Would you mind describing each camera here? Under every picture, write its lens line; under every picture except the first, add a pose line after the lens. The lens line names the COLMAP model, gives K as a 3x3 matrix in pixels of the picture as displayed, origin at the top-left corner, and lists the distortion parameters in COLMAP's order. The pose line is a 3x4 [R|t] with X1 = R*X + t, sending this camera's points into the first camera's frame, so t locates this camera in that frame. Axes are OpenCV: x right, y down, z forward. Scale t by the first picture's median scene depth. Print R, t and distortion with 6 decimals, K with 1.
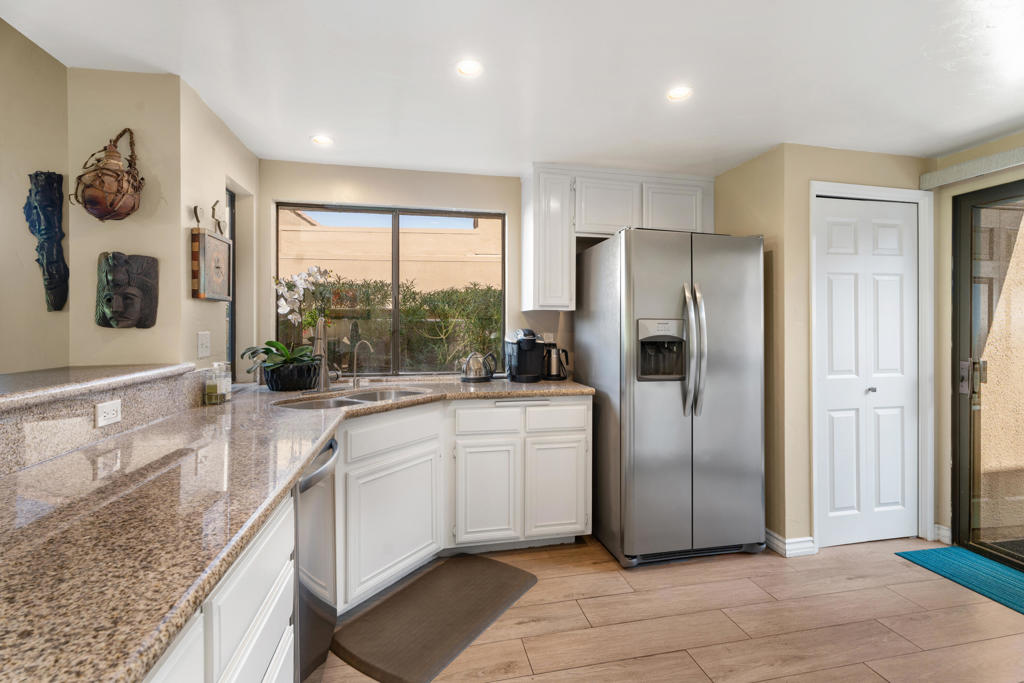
lens RADIAL K [[464.0, 0, 514.4], [0, 464.0, 331.3], [0, 0, 1]] dist [0.007540, -0.001308]
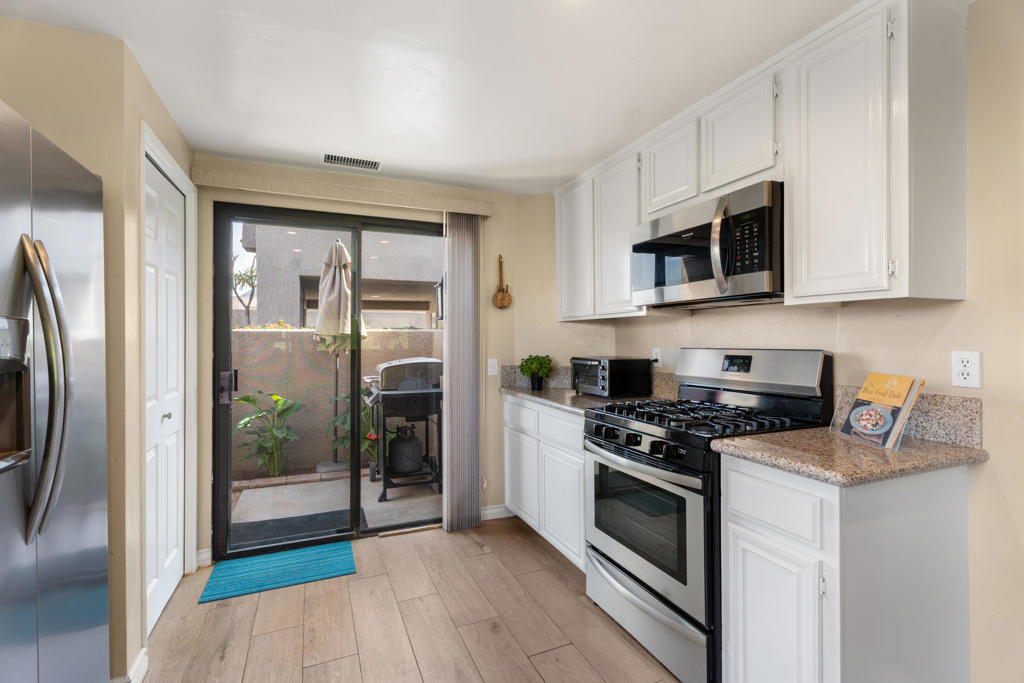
lens RADIAL K [[464.0, 0, 521.1], [0, 464.0, 339.4], [0, 0, 1]] dist [0.007540, -0.001308]
pose [[-0.212067, -0.004120, 0.977247, -0.135197], [0.005493, 0.999970, 0.005407, -0.005980], [-0.977240, 0.006515, -0.212038, 0.597283]]
